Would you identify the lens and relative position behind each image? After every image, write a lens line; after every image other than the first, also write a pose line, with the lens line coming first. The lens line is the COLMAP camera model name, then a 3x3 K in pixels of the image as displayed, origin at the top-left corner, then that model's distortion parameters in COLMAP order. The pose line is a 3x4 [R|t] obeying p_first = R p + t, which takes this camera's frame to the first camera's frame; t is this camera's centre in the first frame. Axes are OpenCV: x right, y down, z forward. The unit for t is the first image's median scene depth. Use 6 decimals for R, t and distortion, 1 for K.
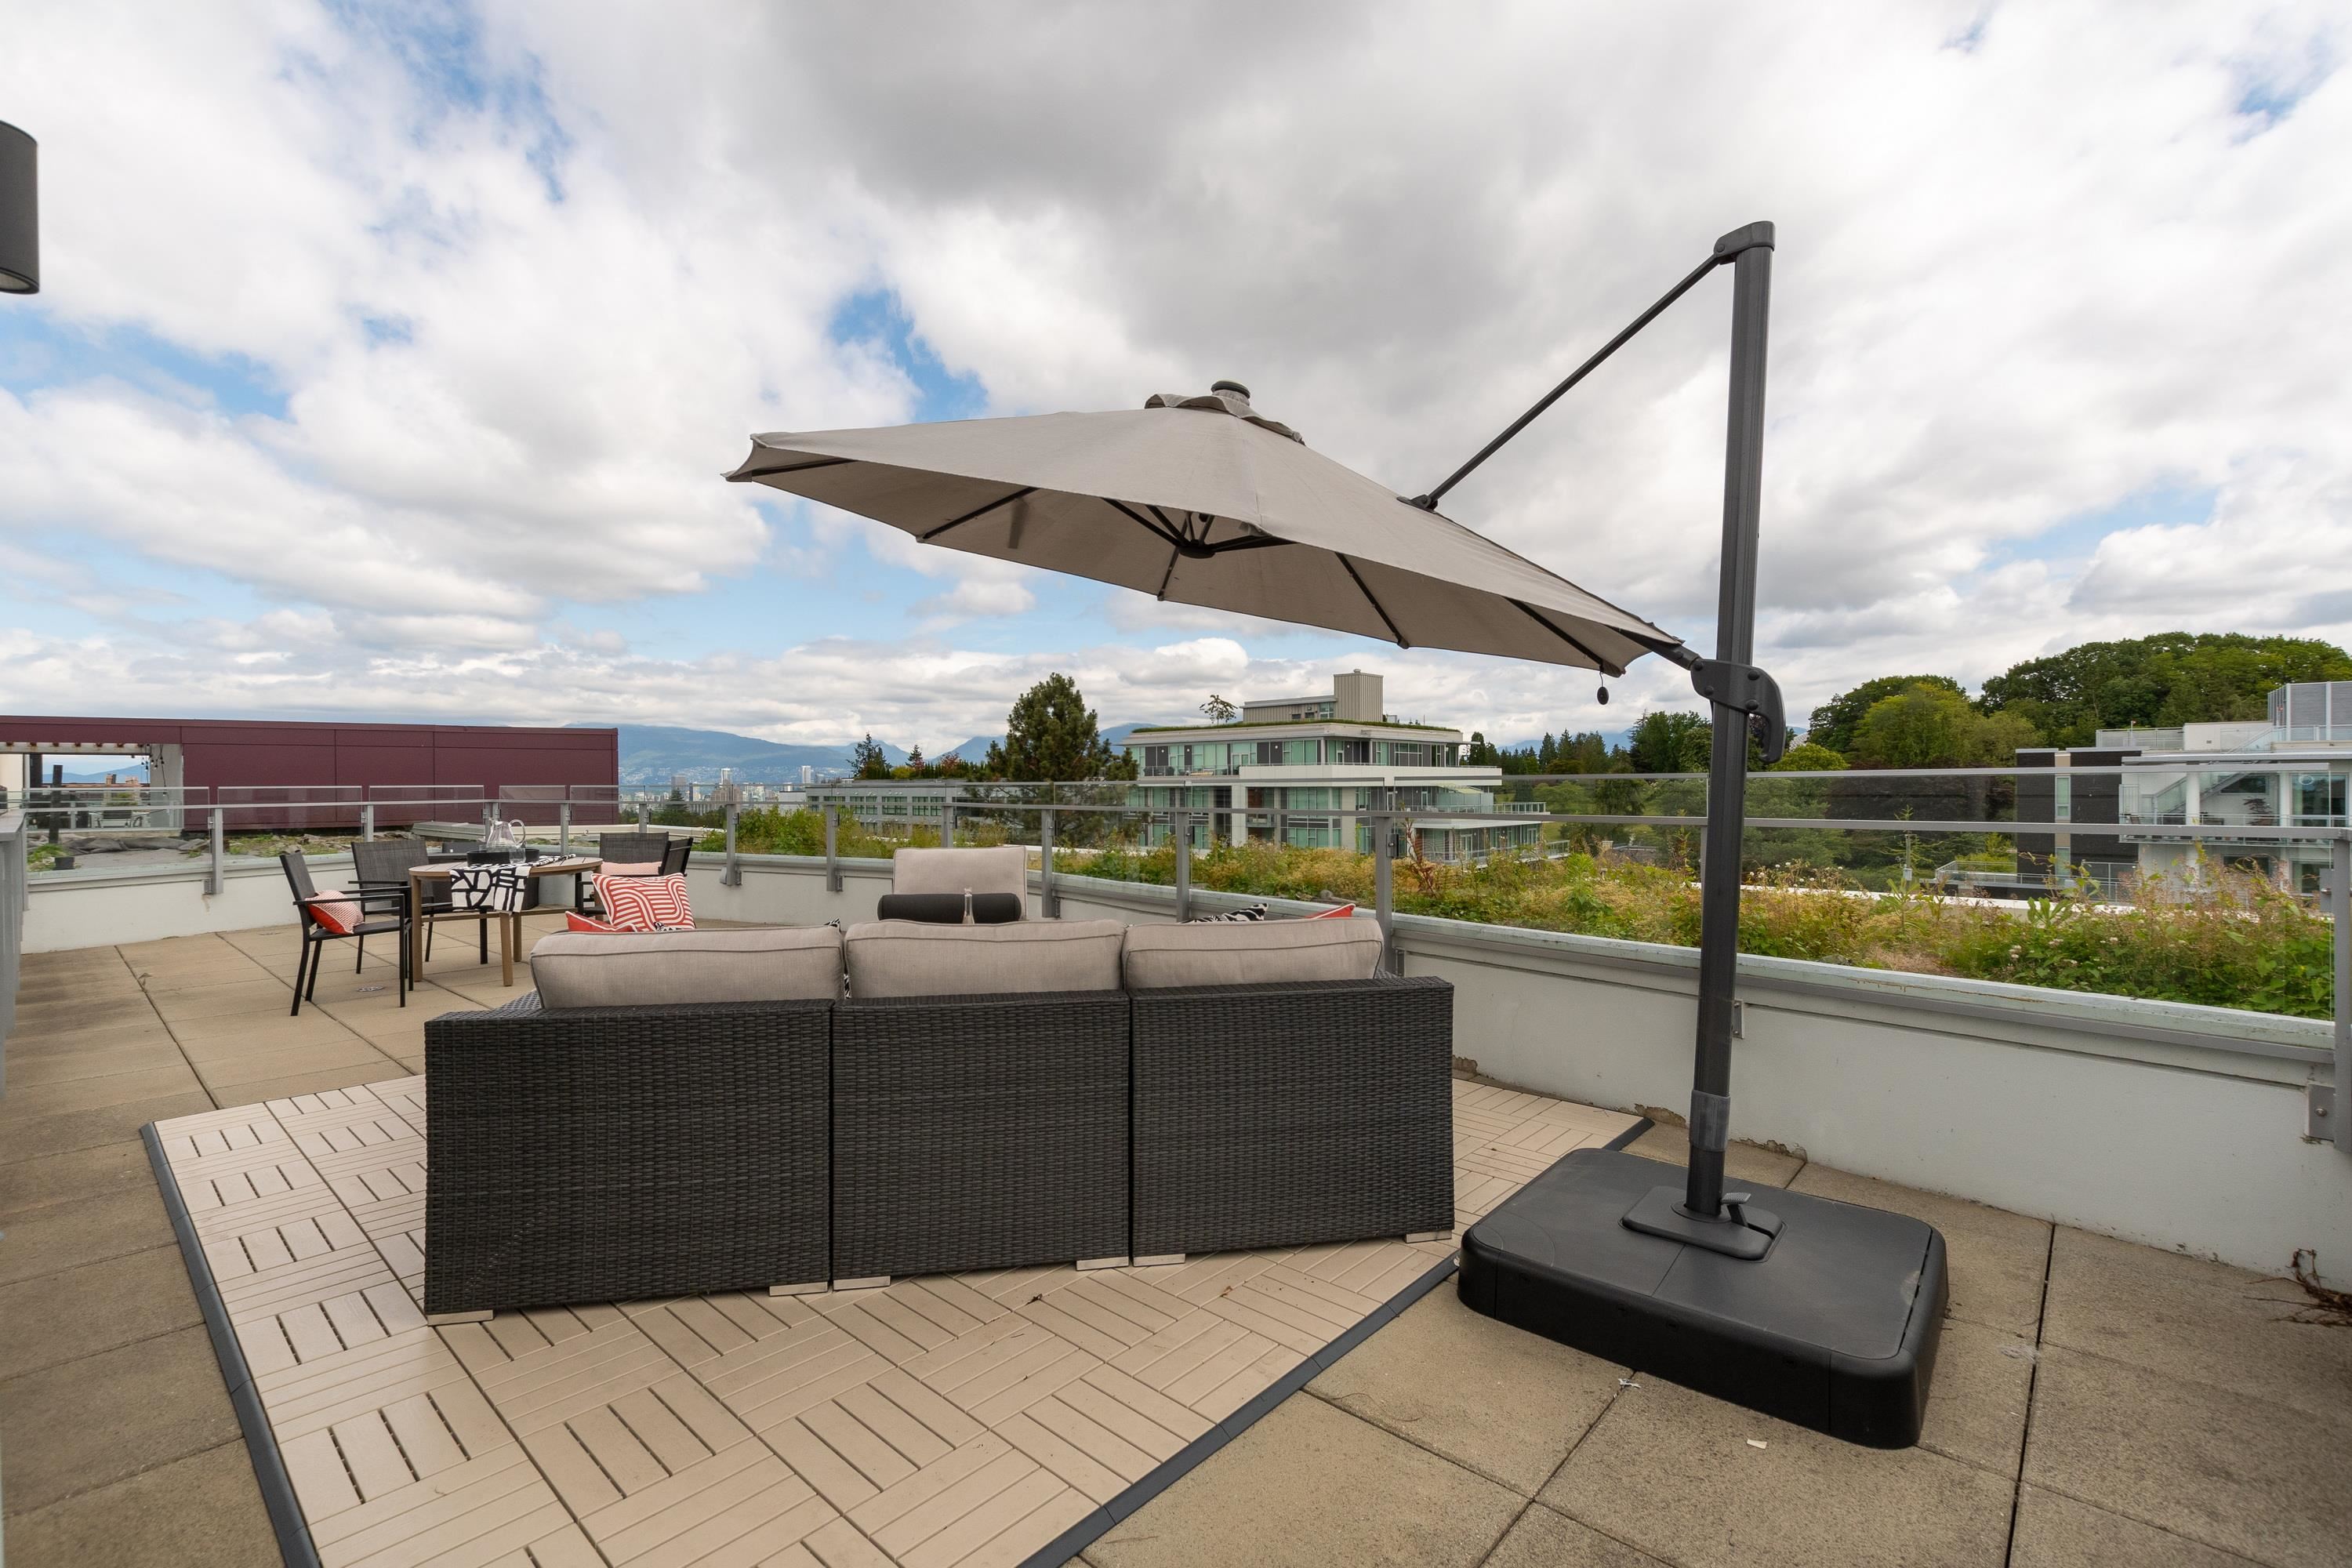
lens RADIAL K [[1057.4, 0, 1202.6], [0, 1057.4, 791.2], [0, 0, 1]] dist [0.002070, 0.001105]
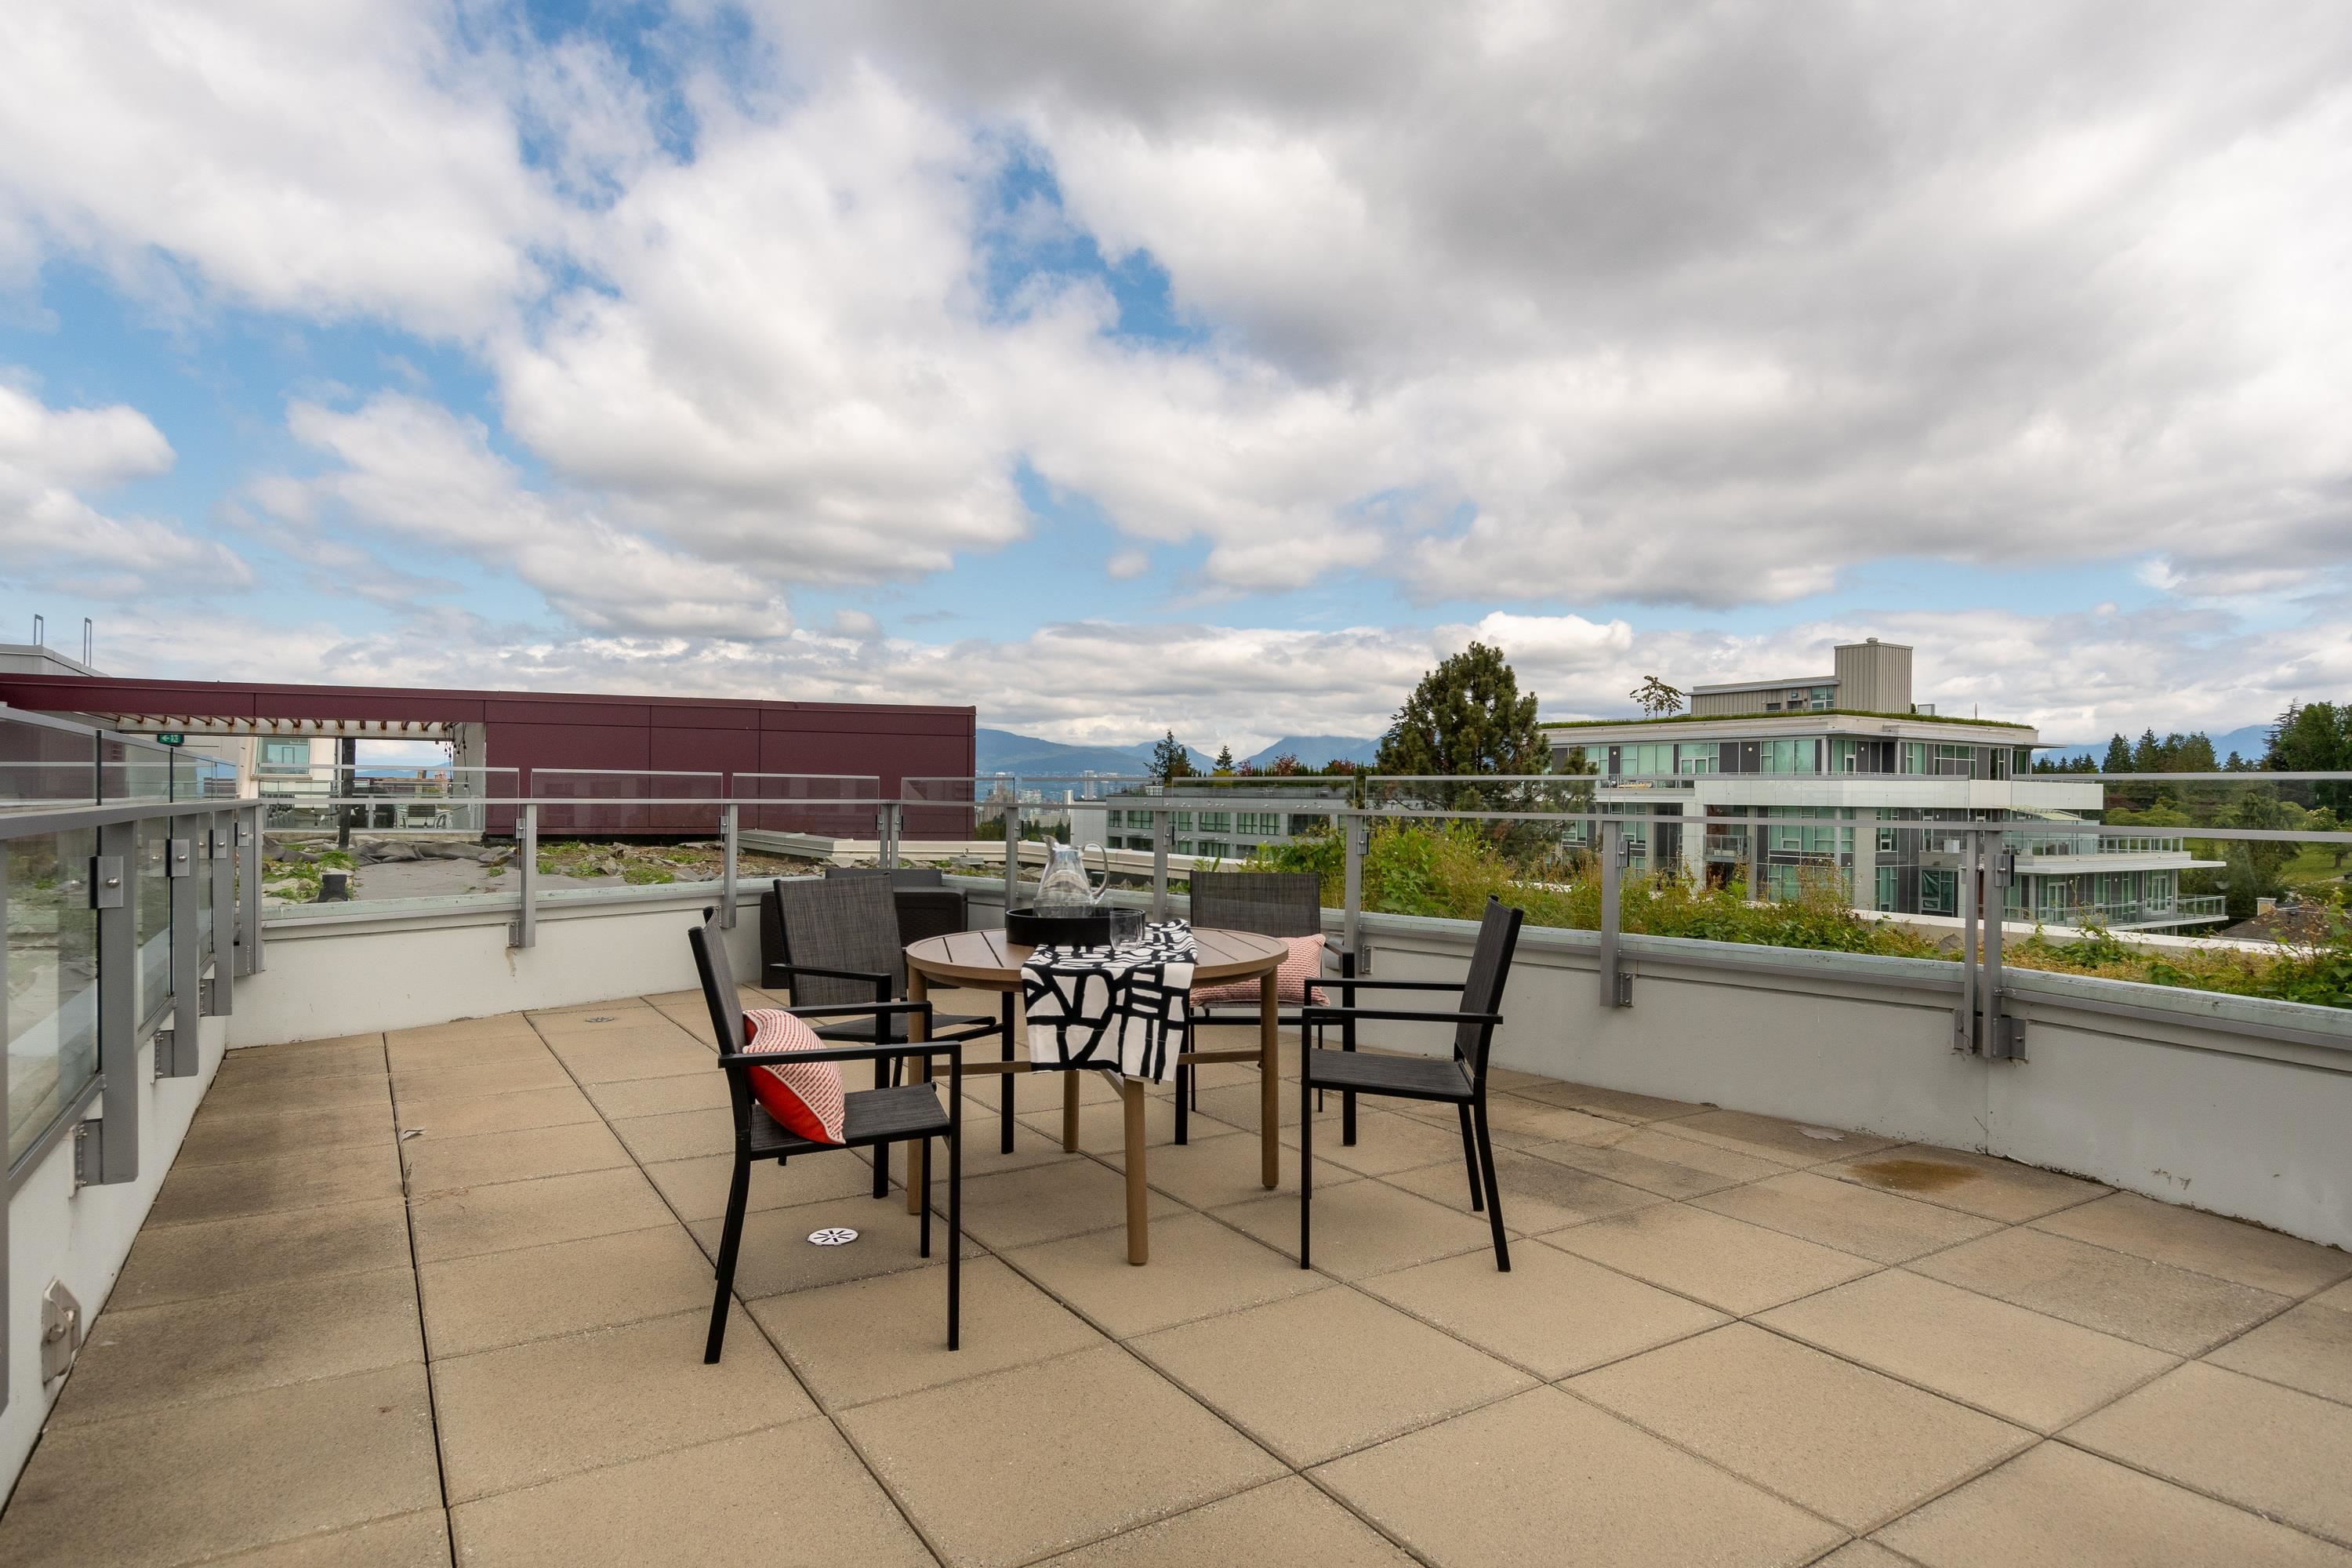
lens RADIAL K [[1328.4, 0, 1184.2], [0, 1328.4, 790.1], [0, 0, 1]] dist [-0.000829, 0.001574]
pose [[0.960359, 0.016119, -0.278298, -0.045659], [-0.019502, 0.999766, -0.009391, 0.001014], [0.278082, 0.014446, 0.960449, 0.047626]]
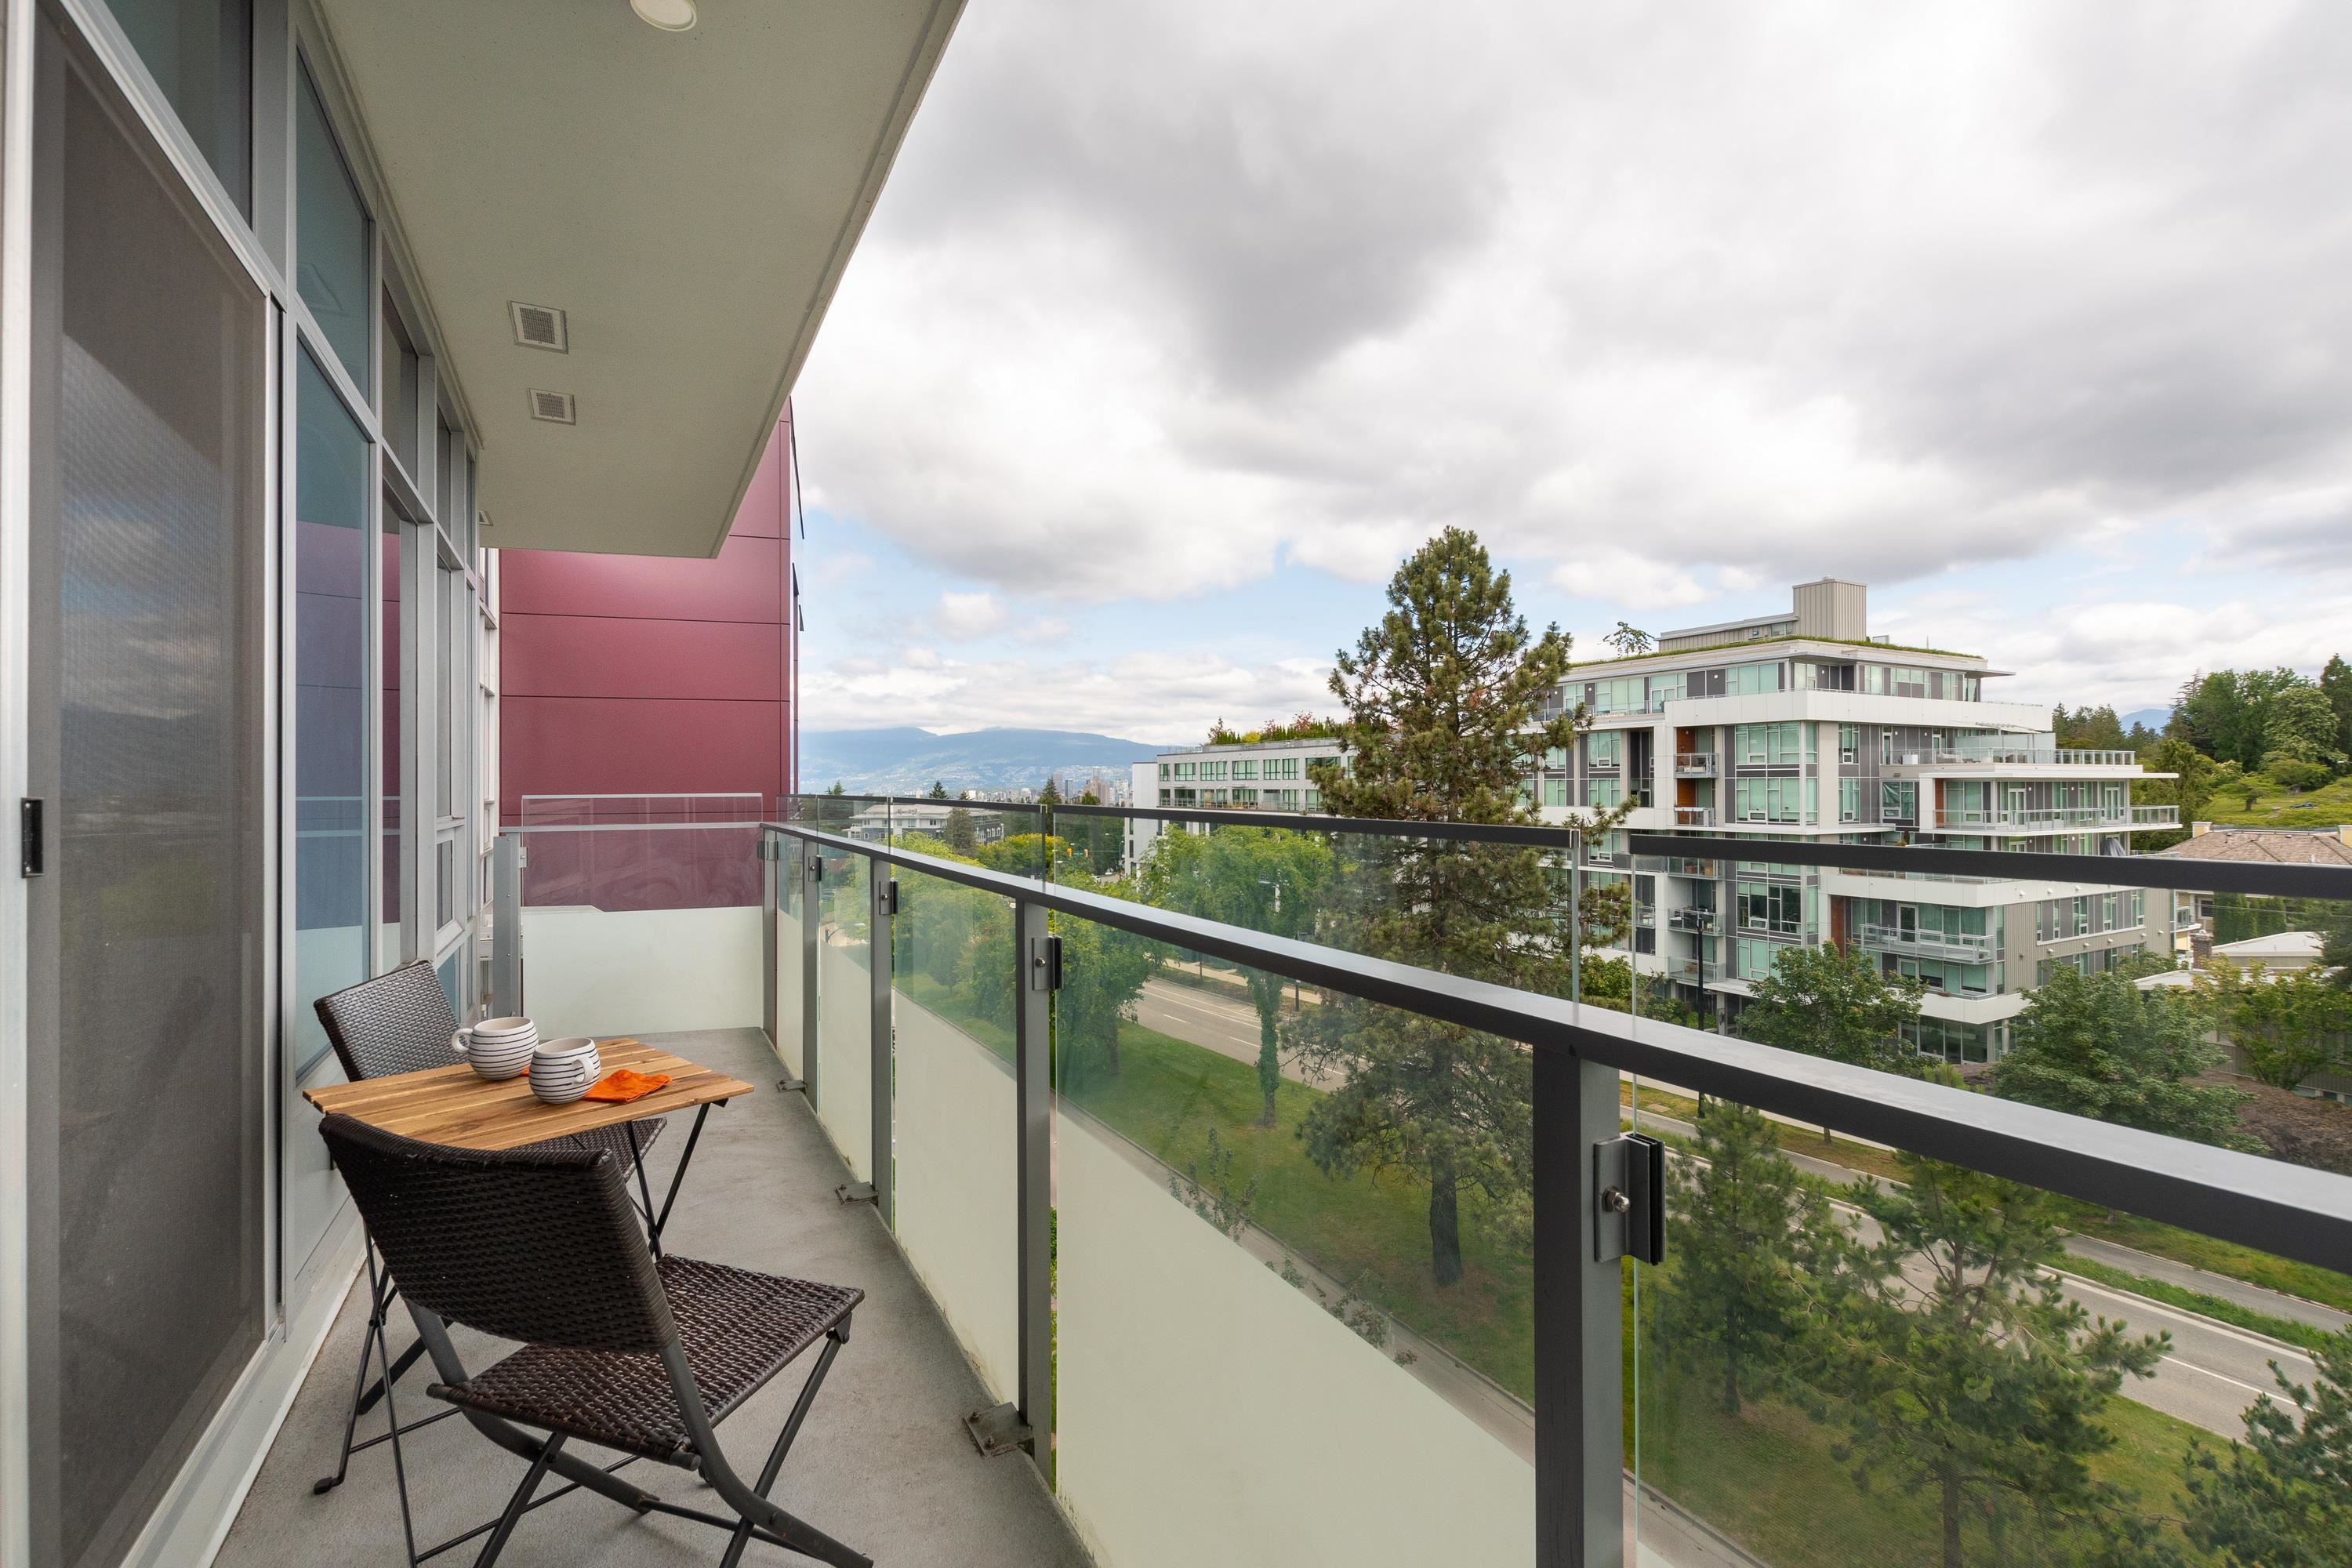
lens RADIAL K [[1028.1, 0, 1171.7], [0, 1028.1, 781.7], [0, 0, 1]] dist [0.014069, -0.000195]
pose [[0.937535, -0.006665, -0.347827, -0.042565], [0.001563, 0.999887, -0.014947, 0.047346], [0.347888, 0.013470, 0.937440, 0.148058]]
